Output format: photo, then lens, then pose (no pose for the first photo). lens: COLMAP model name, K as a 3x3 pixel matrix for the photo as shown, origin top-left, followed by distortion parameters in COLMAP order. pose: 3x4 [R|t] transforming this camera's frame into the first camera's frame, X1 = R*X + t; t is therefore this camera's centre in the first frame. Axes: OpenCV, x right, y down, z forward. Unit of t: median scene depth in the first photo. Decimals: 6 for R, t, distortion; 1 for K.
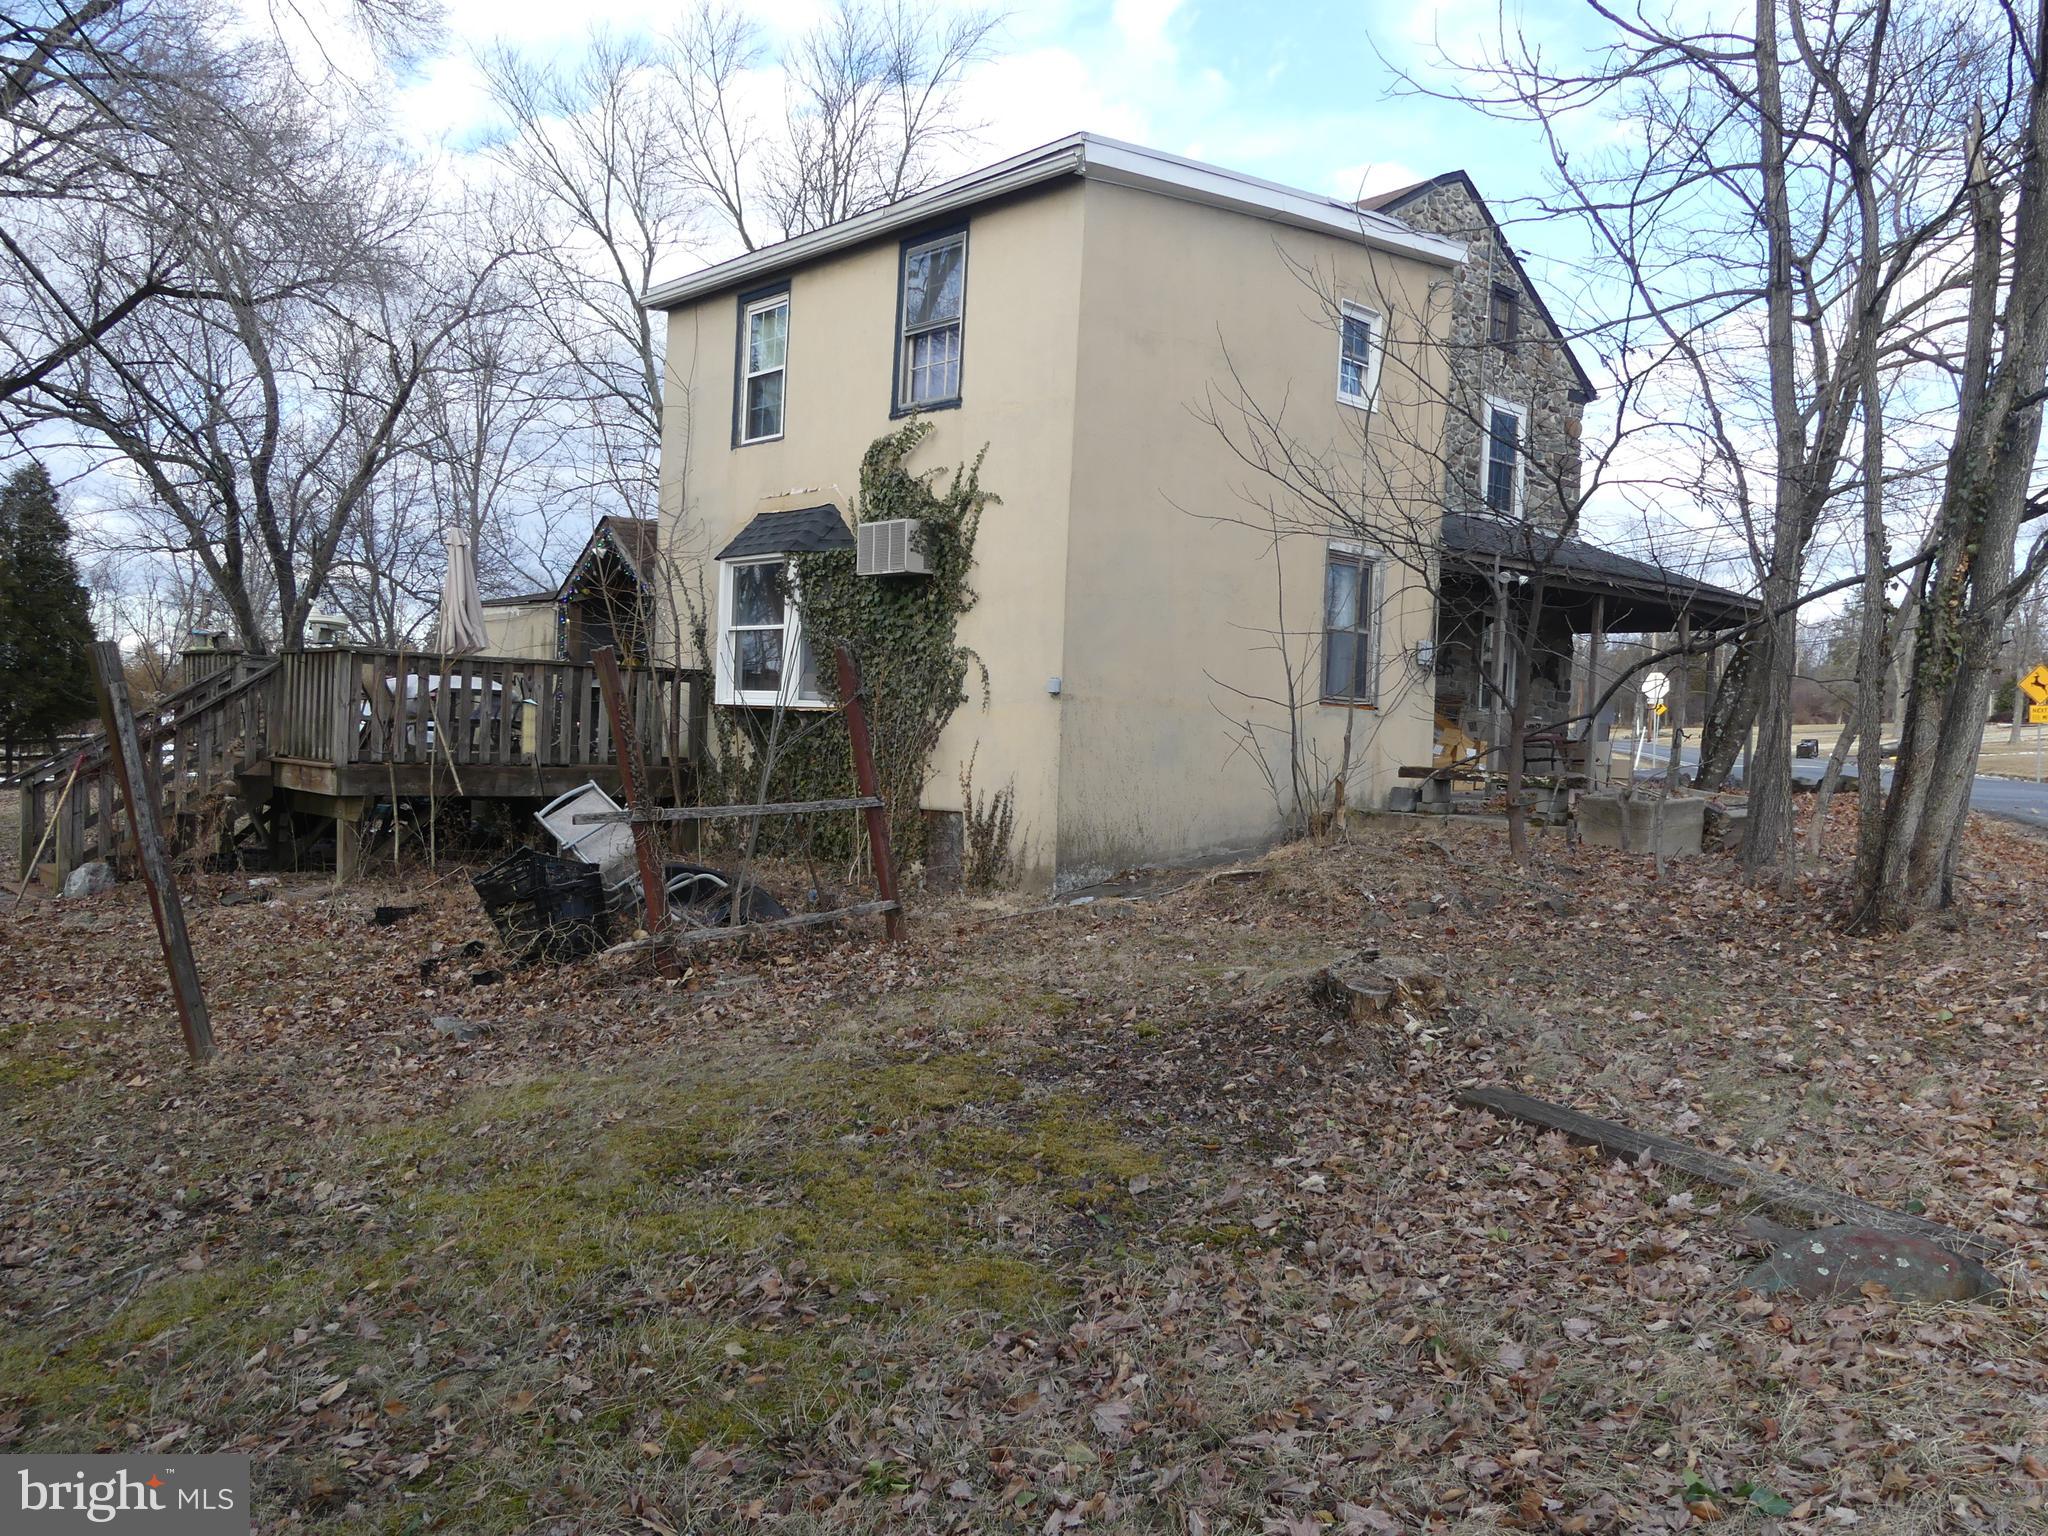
lens RADIAL K [[1536.0, 0, 1049.0], [0, 1536.0, 770.9], [0, 0, 1]] dist [-0.034388, 0.032410]
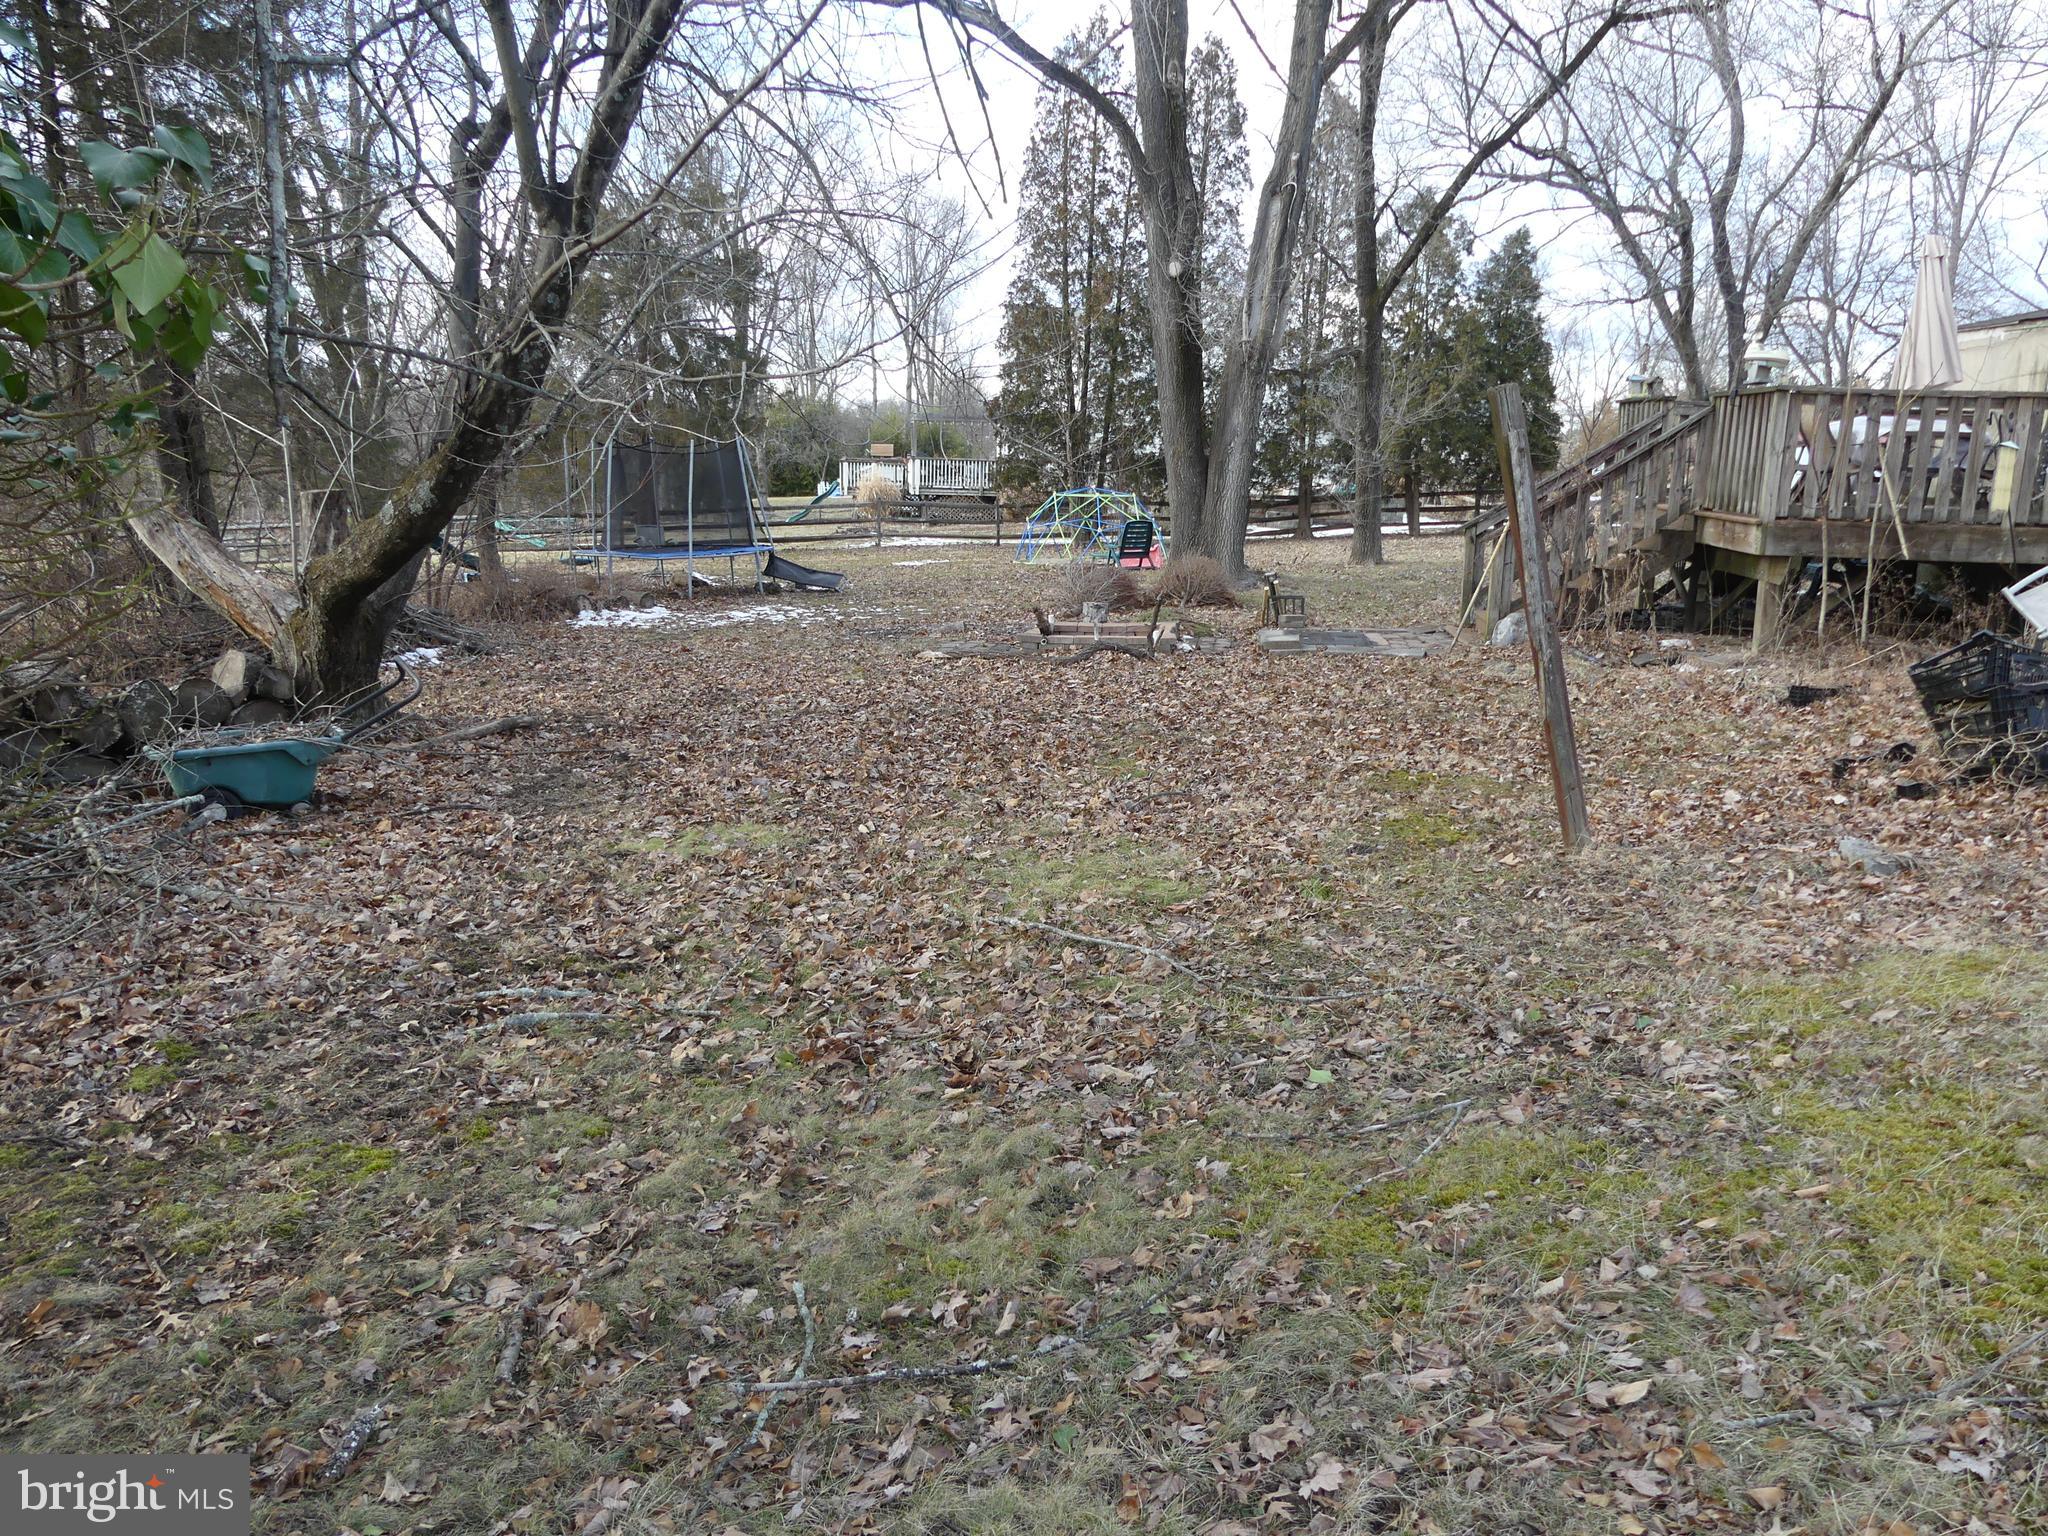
lens RADIAL K [[1536.0, 0, 1049.0], [0, 1536.0, 770.9], [0, 0, 1]] dist [-0.034388, 0.032410]
pose [[0.640380, 0.137929, -0.755572, -0.036382], [-0.014754, 0.985771, 0.167447, -0.002982], [0.767917, -0.096082, 0.633303, 0.094538]]
